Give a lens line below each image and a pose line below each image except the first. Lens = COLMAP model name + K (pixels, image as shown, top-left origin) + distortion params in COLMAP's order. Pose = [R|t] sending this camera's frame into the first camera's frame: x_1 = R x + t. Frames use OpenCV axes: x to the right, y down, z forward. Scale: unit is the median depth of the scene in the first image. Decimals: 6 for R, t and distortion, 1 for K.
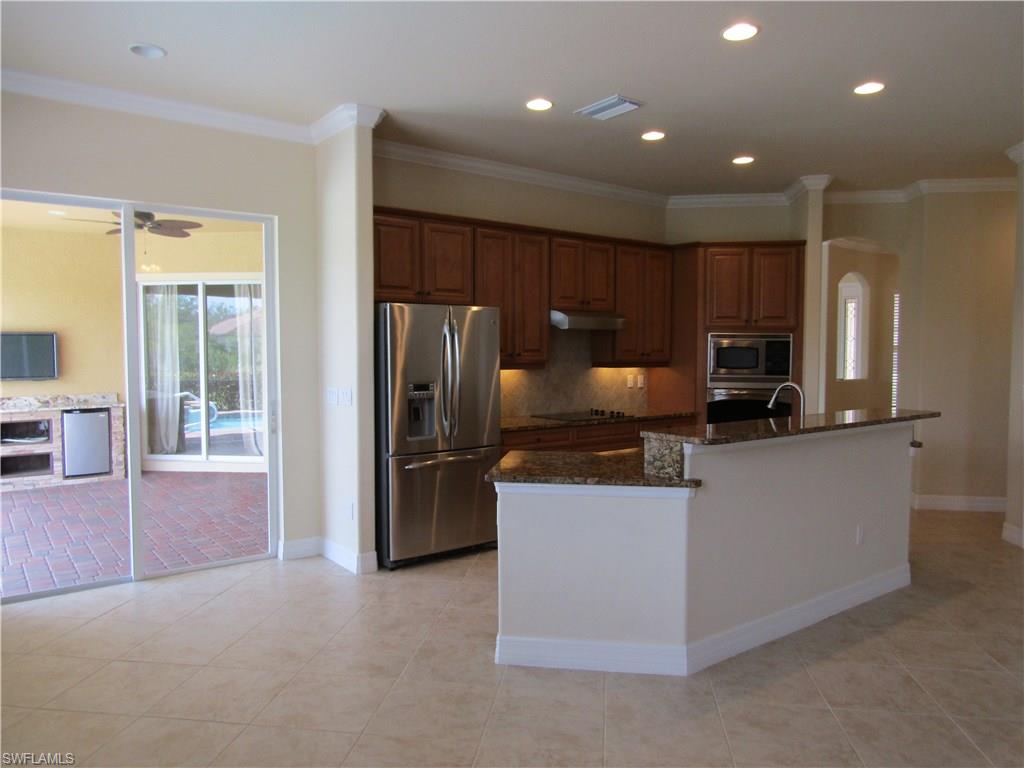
lens RADIAL K [[732.5, 0, 516.6], [0, 732.5, 385.3], [0, 0, 1]] dist [-0.020310, 0.009378]
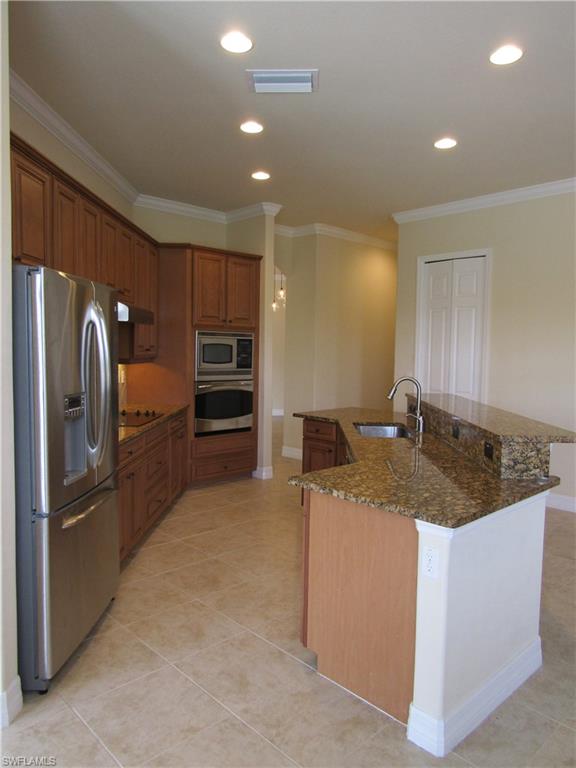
lens RADIAL K [[549.4, 0, 286.6], [0, 549.4, 384.2], [0, 0, 1]] dist [-0.020310, 0.009378]
pose [[0.628784, -0.044143, 0.776326, -0.288836], [0.024729, 0.999017, 0.036777, -0.019432], [-0.777187, -0.003927, 0.629258, 0.396699]]
